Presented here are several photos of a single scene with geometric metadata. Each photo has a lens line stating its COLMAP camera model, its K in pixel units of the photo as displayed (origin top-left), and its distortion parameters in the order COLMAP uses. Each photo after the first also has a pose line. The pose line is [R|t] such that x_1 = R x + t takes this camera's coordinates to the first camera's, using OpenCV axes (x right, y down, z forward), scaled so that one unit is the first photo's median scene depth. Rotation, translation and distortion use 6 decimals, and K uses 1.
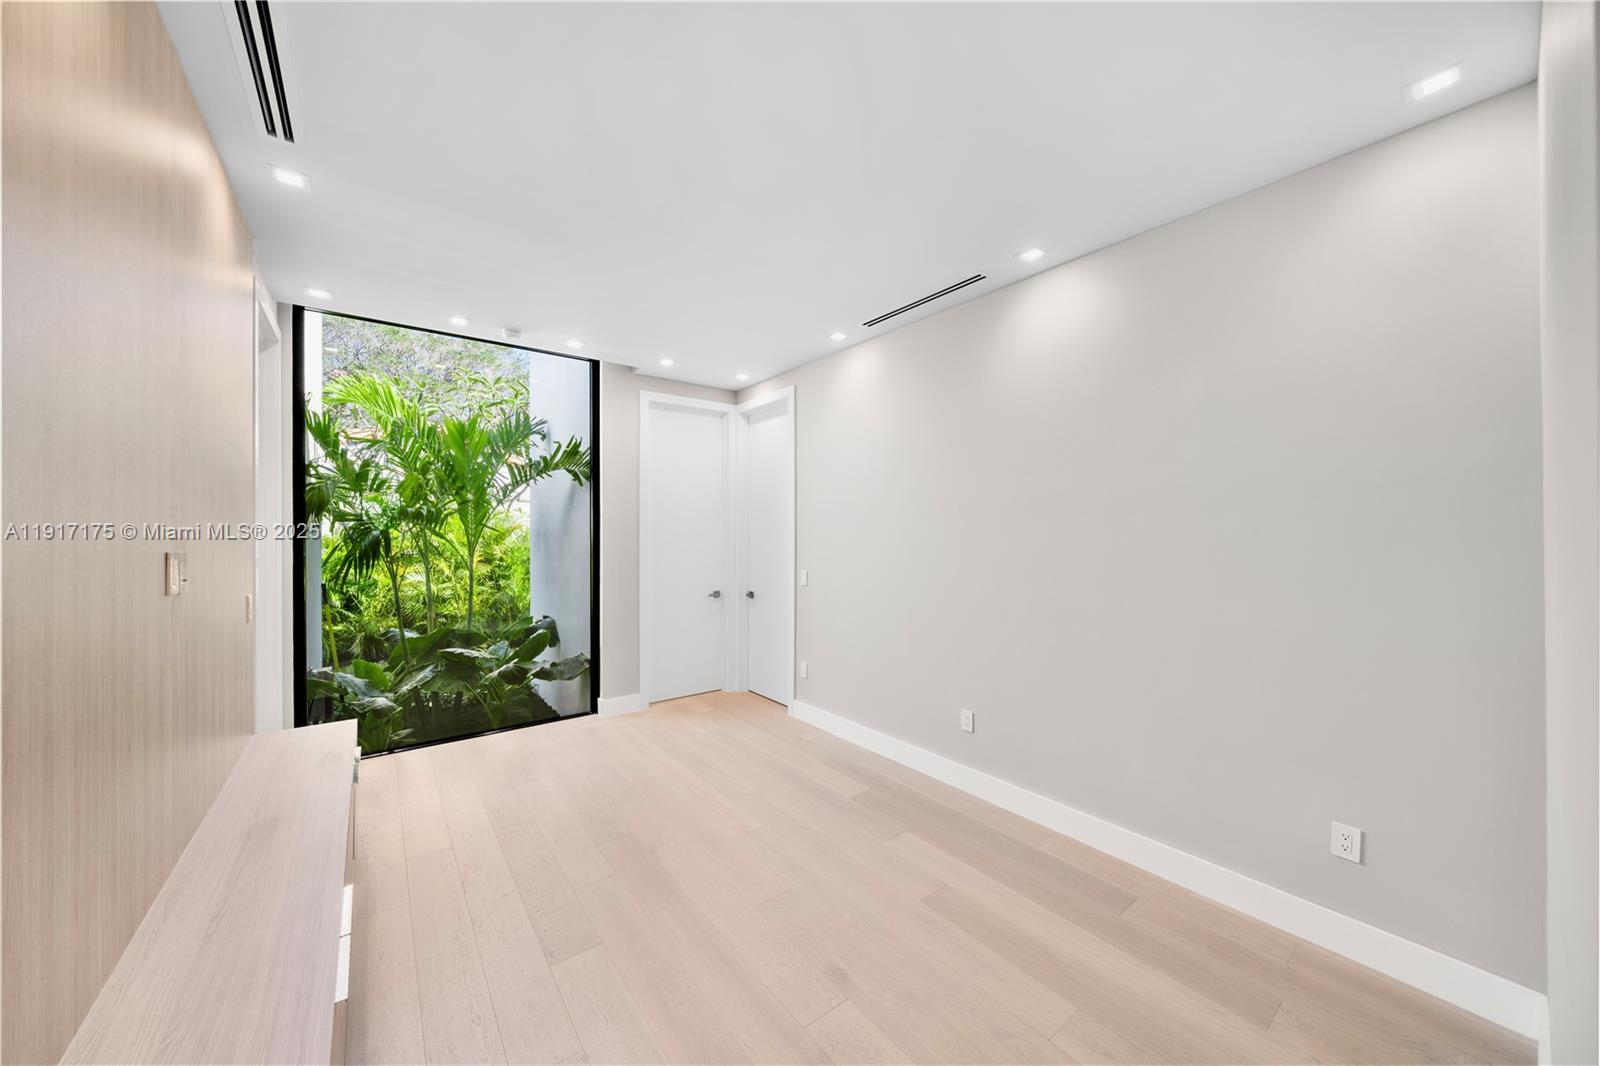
lens RADIAL K [[552.9, 0, 789.8], [0, 552.9, 535.0], [0, 0, 1]] dist [-0.005185, -0.000025]
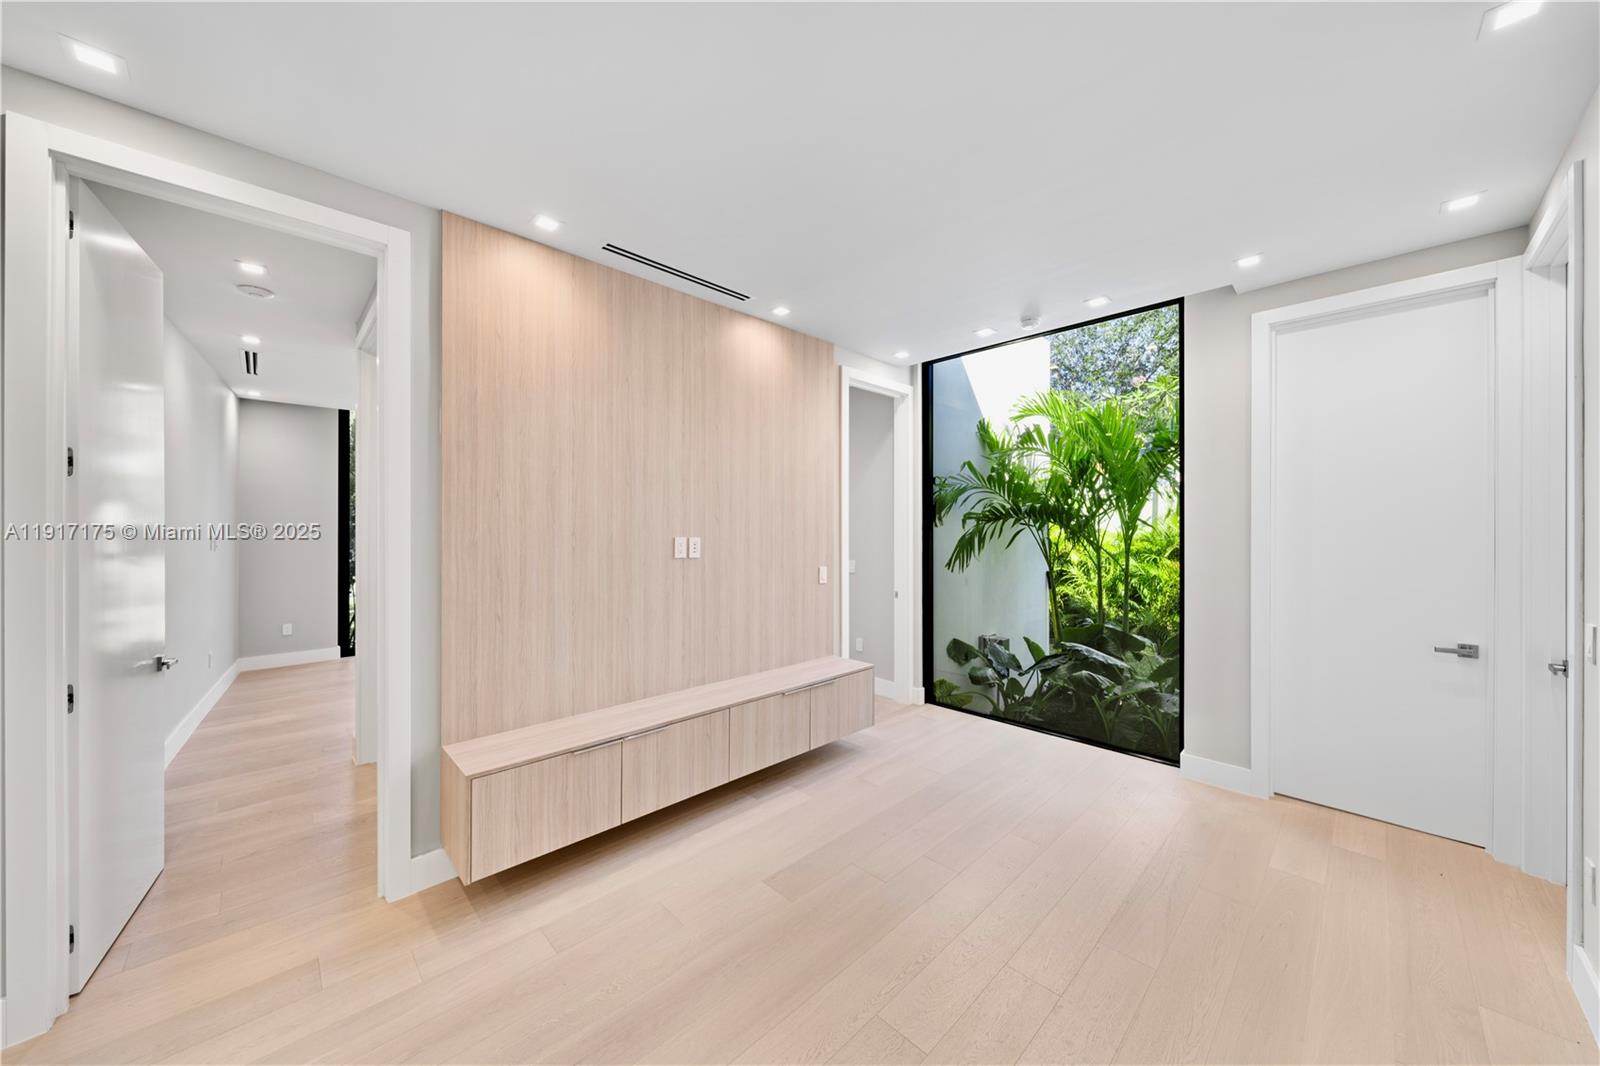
lens RADIAL K [[552.9, 0, 790.9], [0, 552.9, 527.5], [0, 0, 1]] dist [-0.005185, -0.000025]
pose [[0.119881, -0.001014, -0.992788, 0.316937], [-0.002976, 0.999995, -0.001380, -0.002332], [0.992784, 0.003120, 0.119878, 0.366315]]
